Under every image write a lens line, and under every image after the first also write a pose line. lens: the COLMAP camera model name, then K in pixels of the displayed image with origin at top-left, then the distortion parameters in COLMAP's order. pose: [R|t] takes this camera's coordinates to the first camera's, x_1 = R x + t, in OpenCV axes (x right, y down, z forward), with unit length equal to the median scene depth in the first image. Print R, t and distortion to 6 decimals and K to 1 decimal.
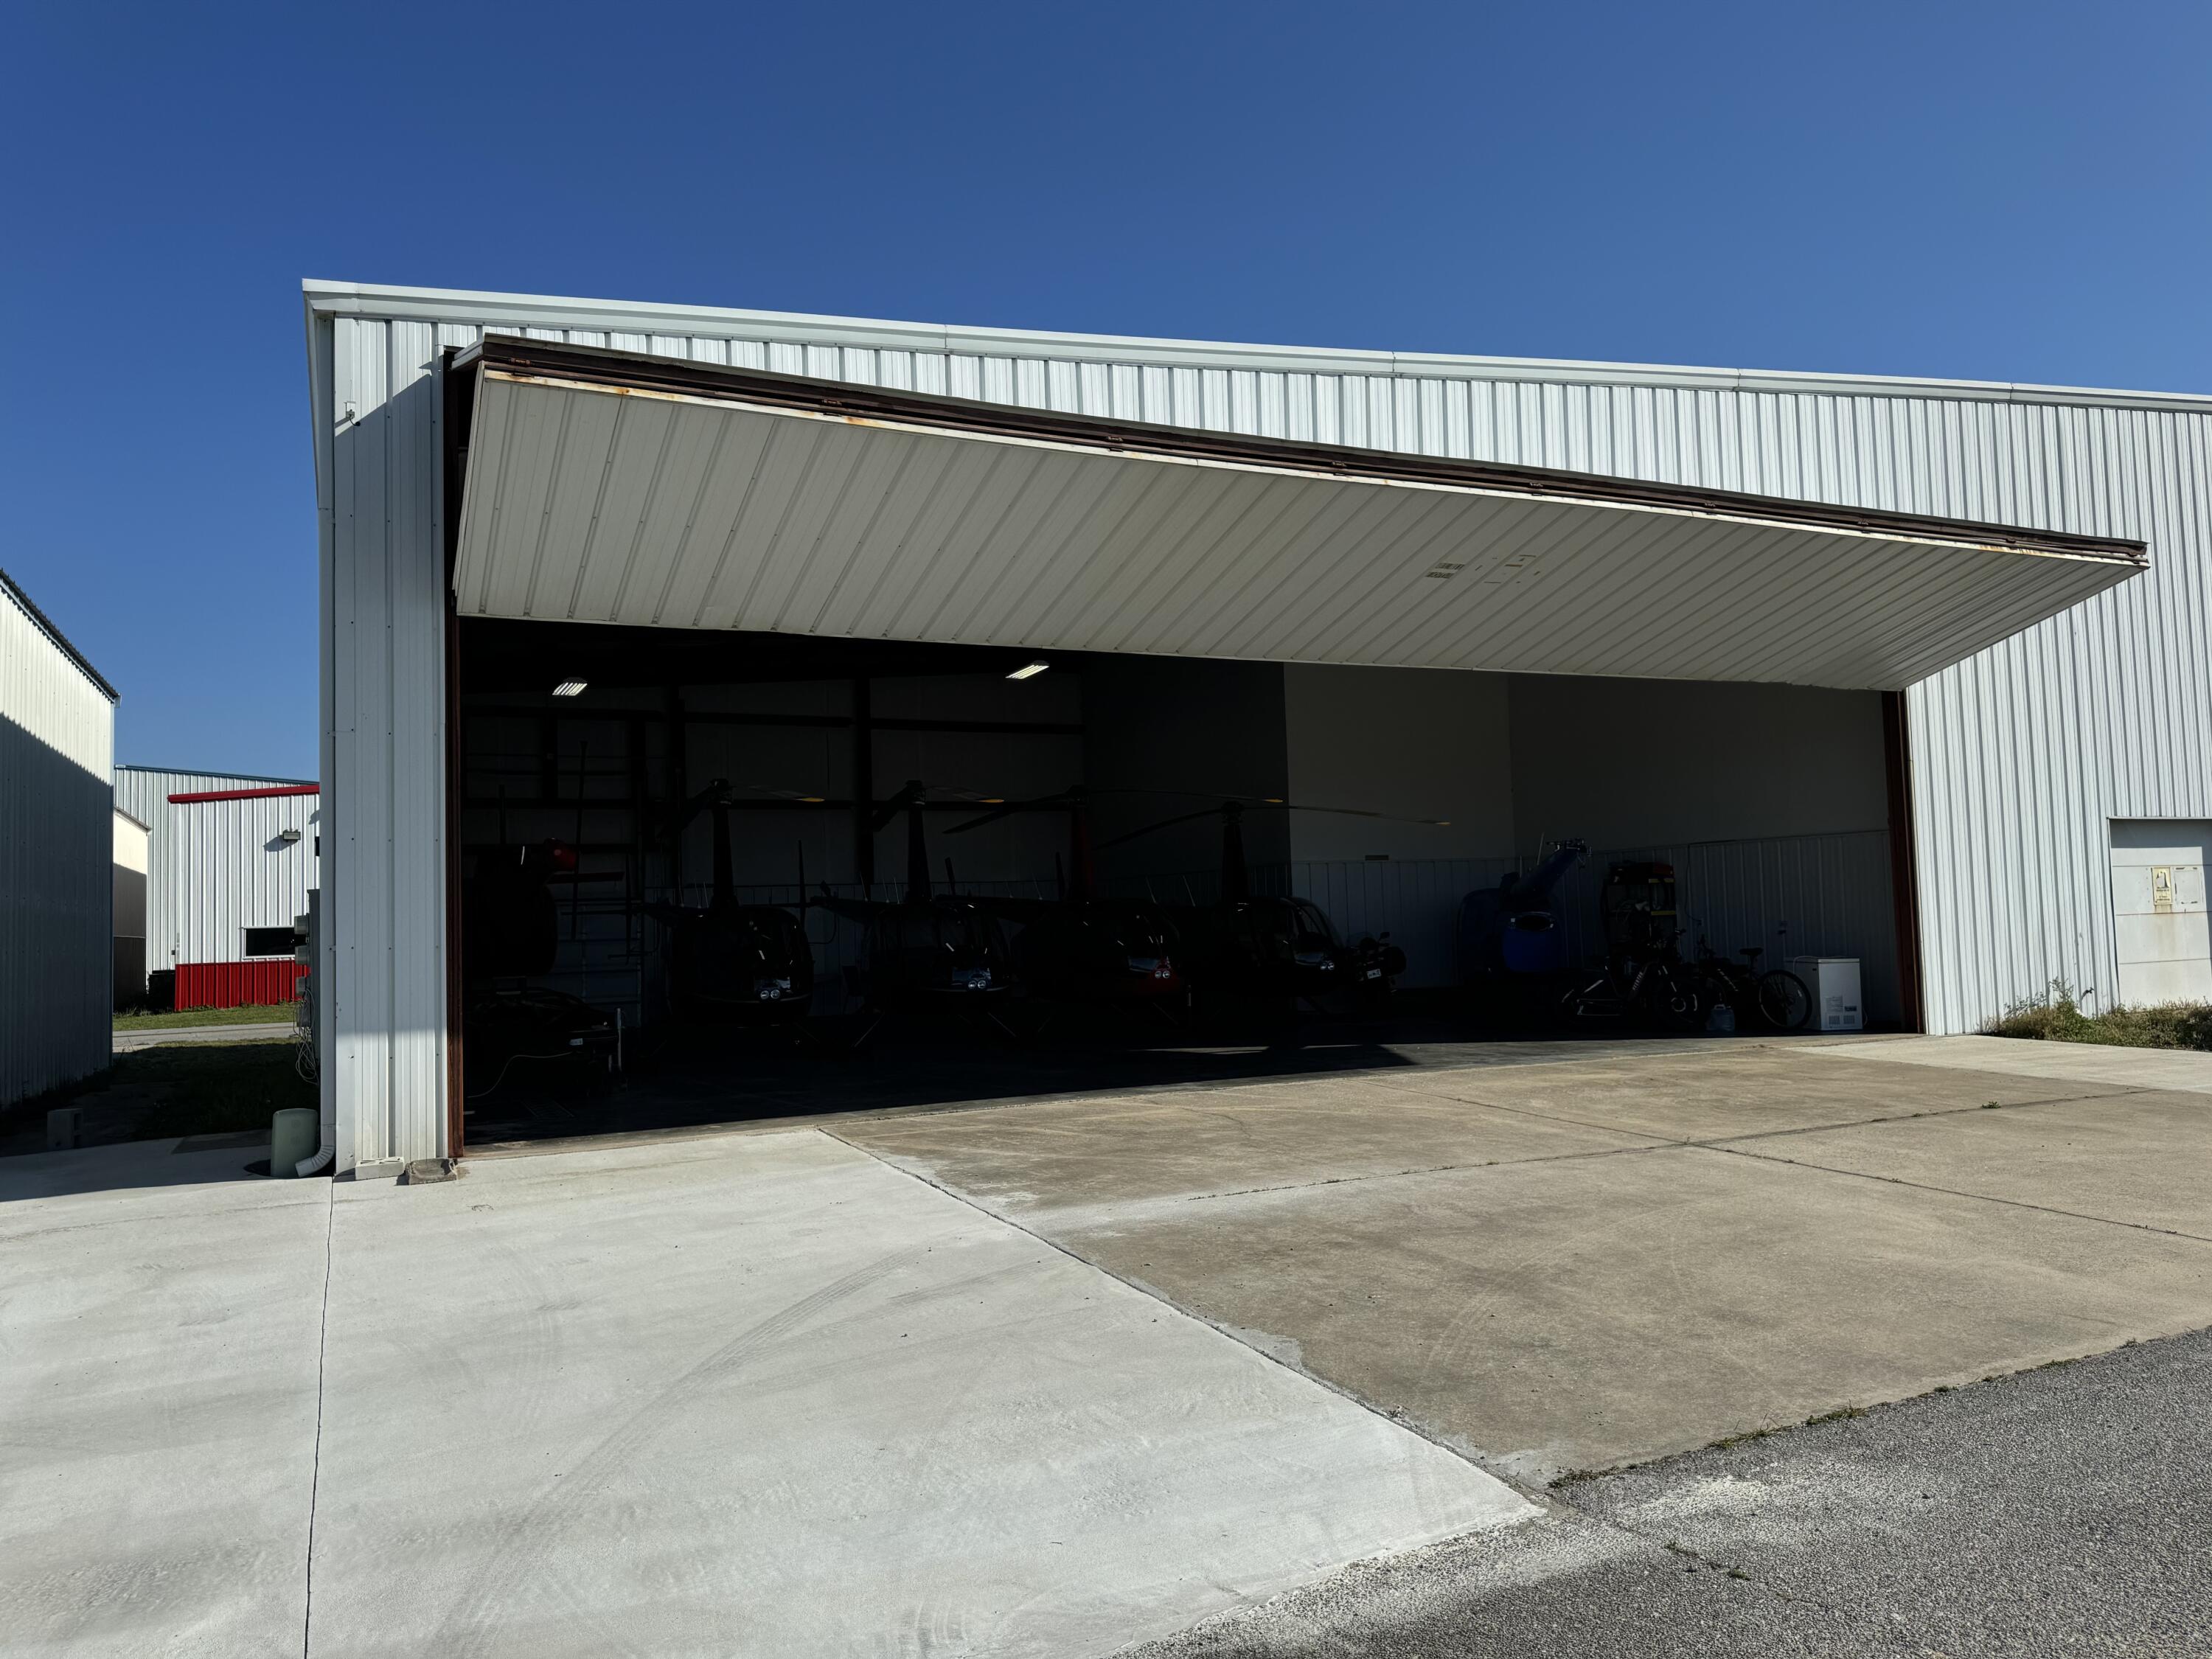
lens RADIAL K [[1514.9, 0, 1038.6], [0, 1514.9, 828.5], [0, 0, 1]] dist [0.019096, -0.037550]
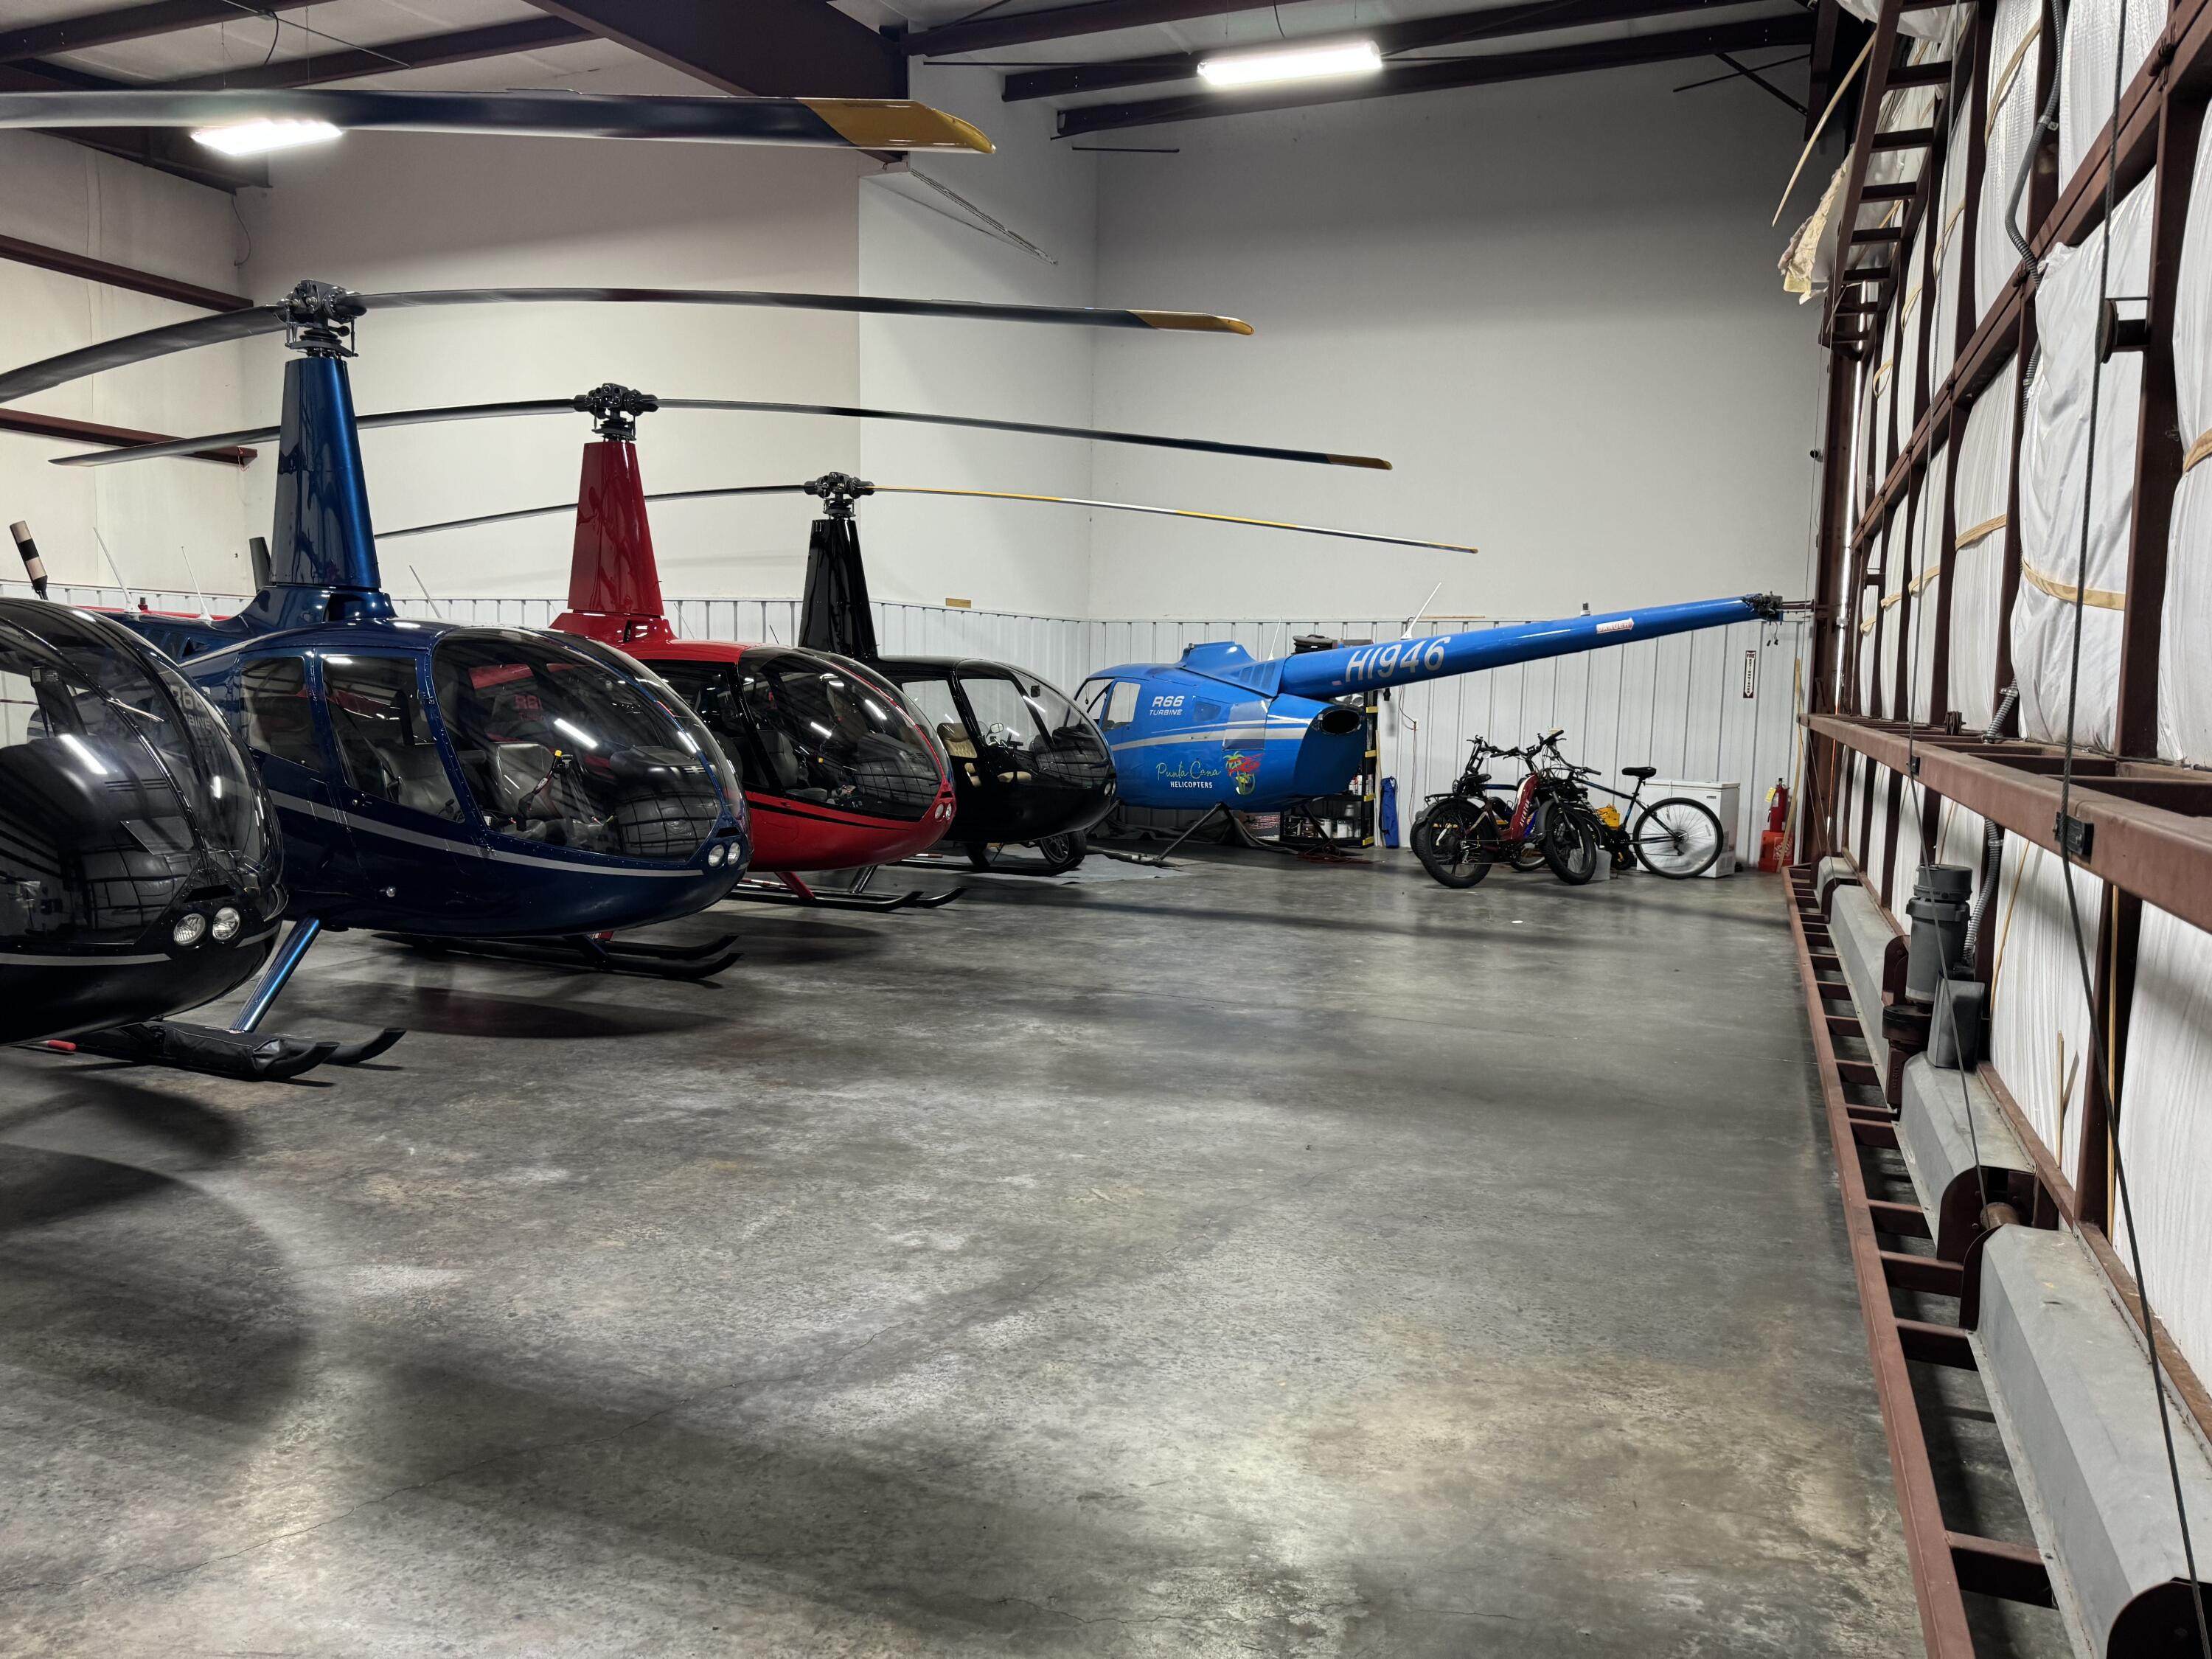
lens RADIAL K [[1570.1, 0, 1109.8], [0, 1570.1, 813.6], [0, 0, 1]] dist [0.038245, -0.039561]
pose [[0.710657, -0.013893, 0.703401, -0.201903], [-0.085347, 0.990719, 0.105795, 0.034618], [-0.698343, -0.135218, 0.702875, 0.550154]]
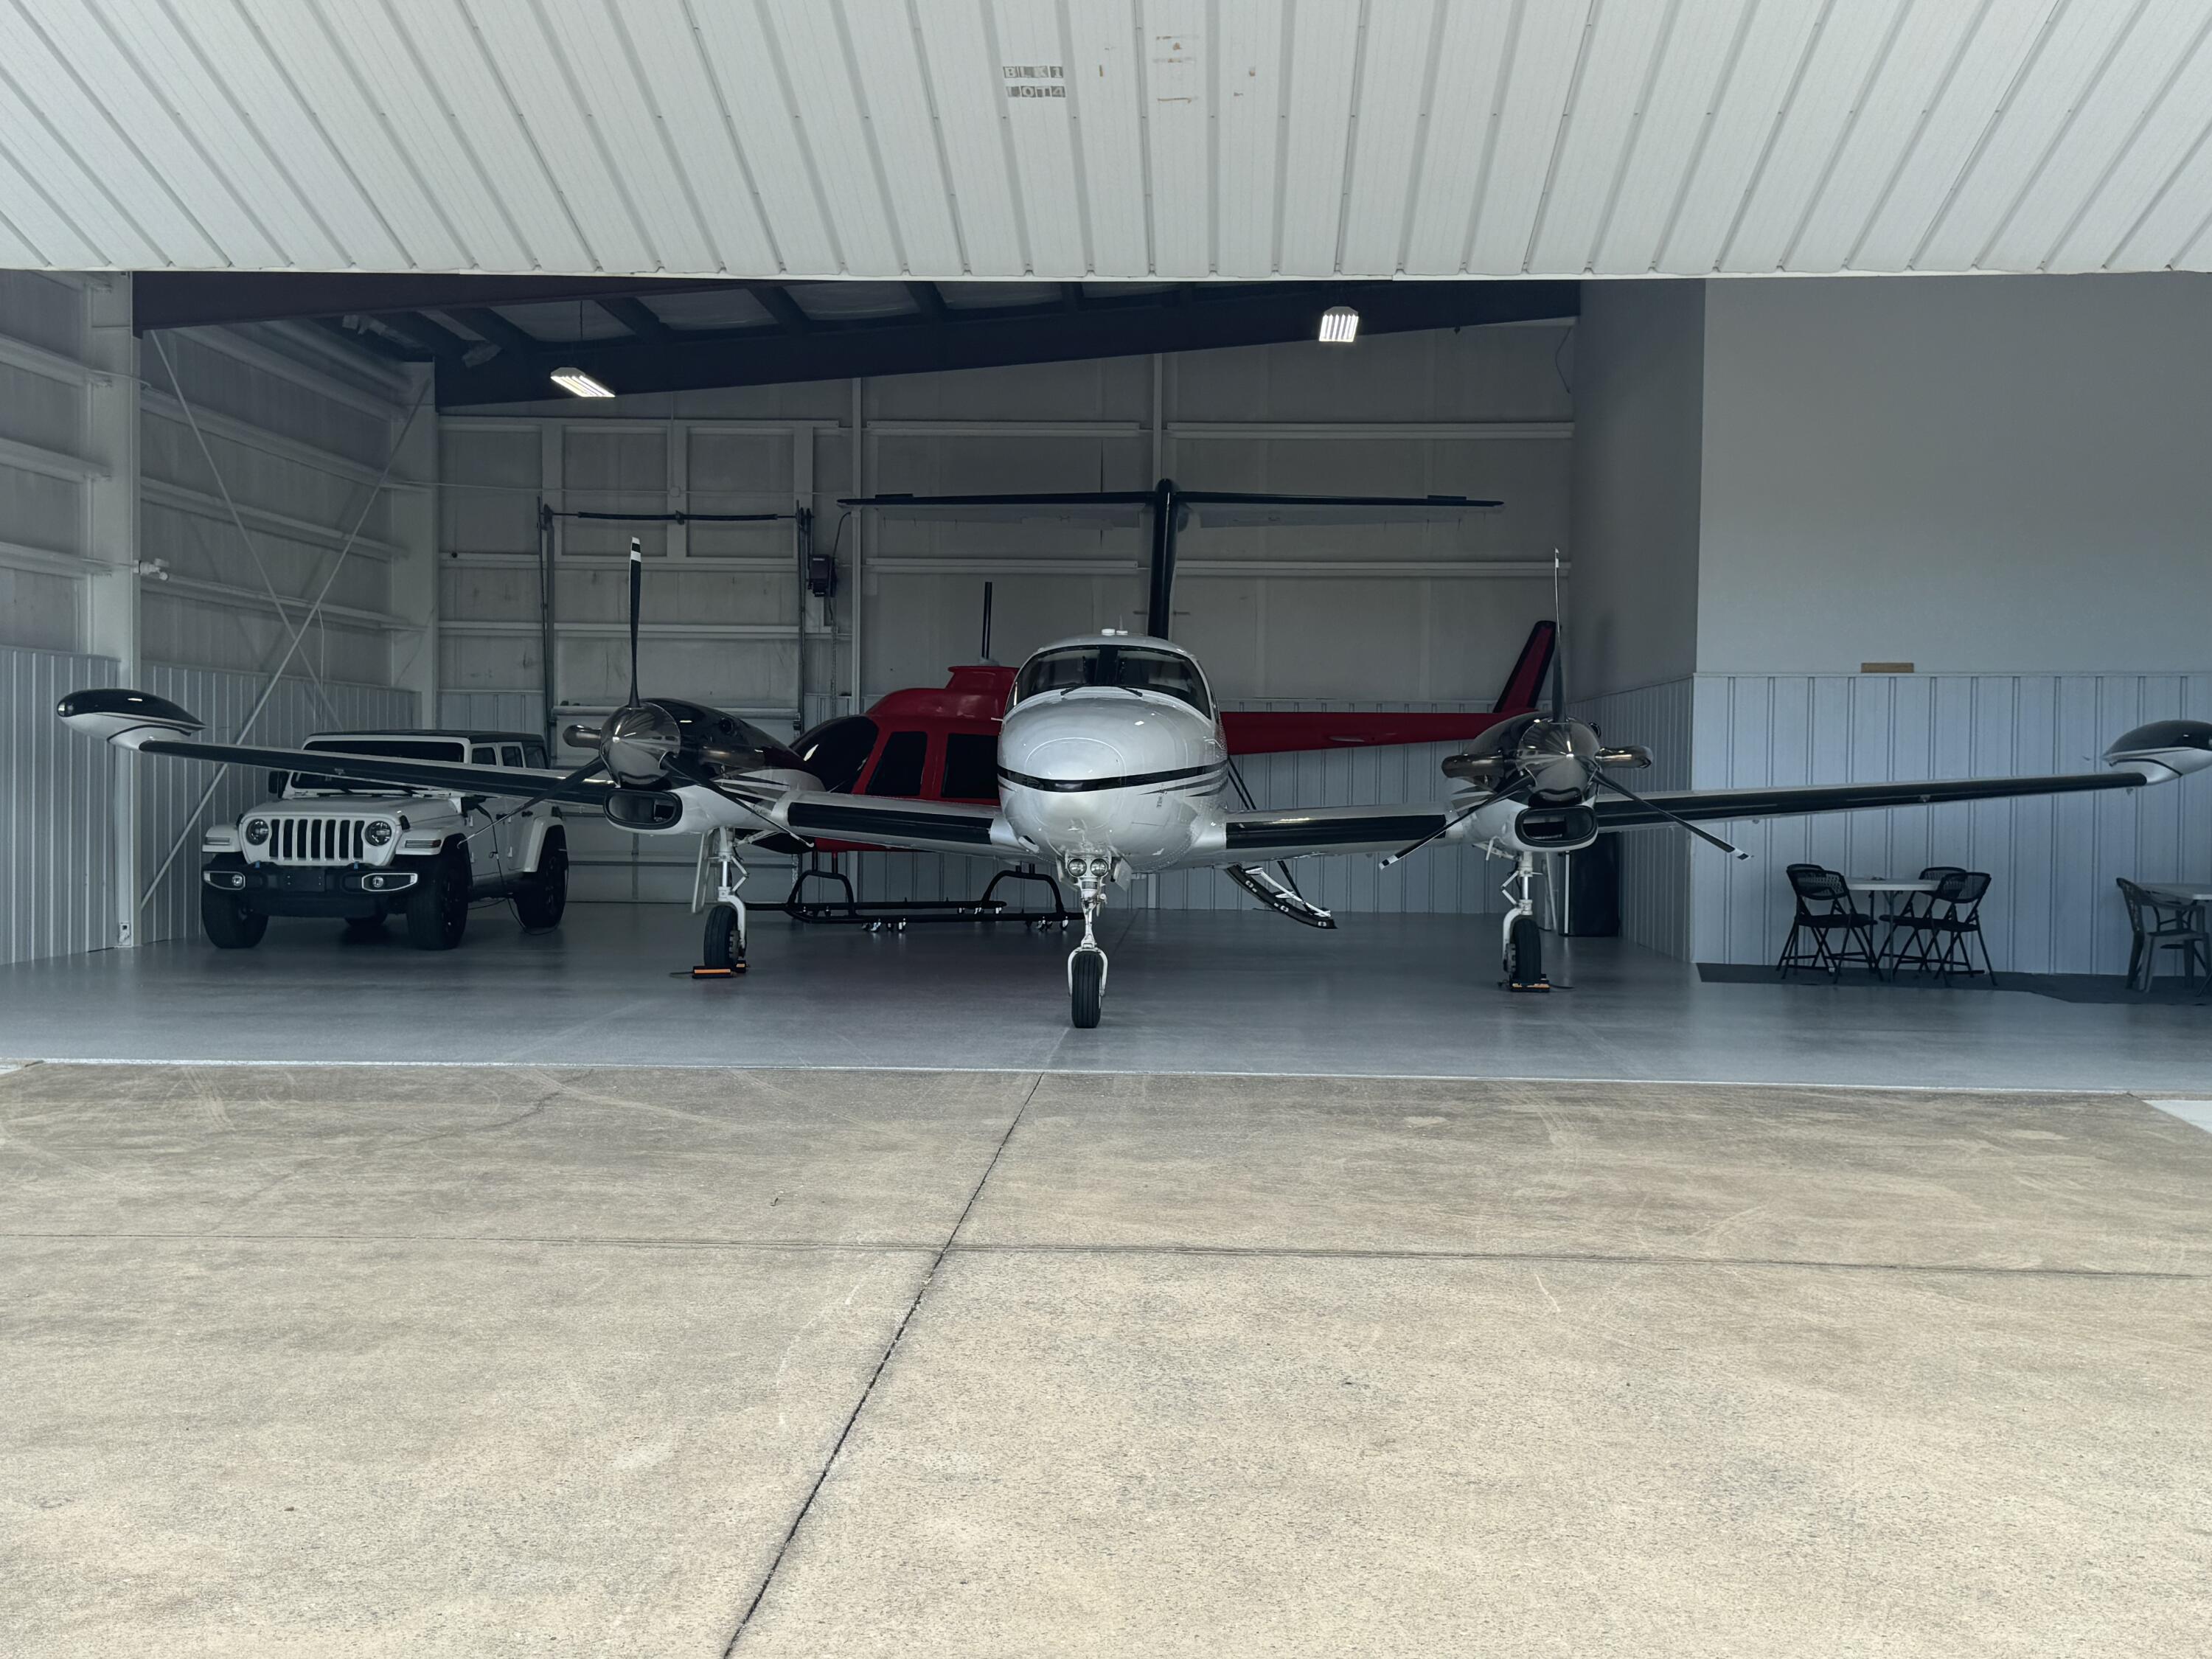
lens RADIAL K [[2458.1, 0, 1106.0], [0, 2458.1, 829.5], [0, 0, 1]] dist [0.137341, -0.533366]
pose [[0.891072, 0.044830, -0.451642, 0.404772], [-0.005429, 0.996091, 0.088161, 0.001994], [0.453829, -0.076106, 0.887833, 0.165565]]
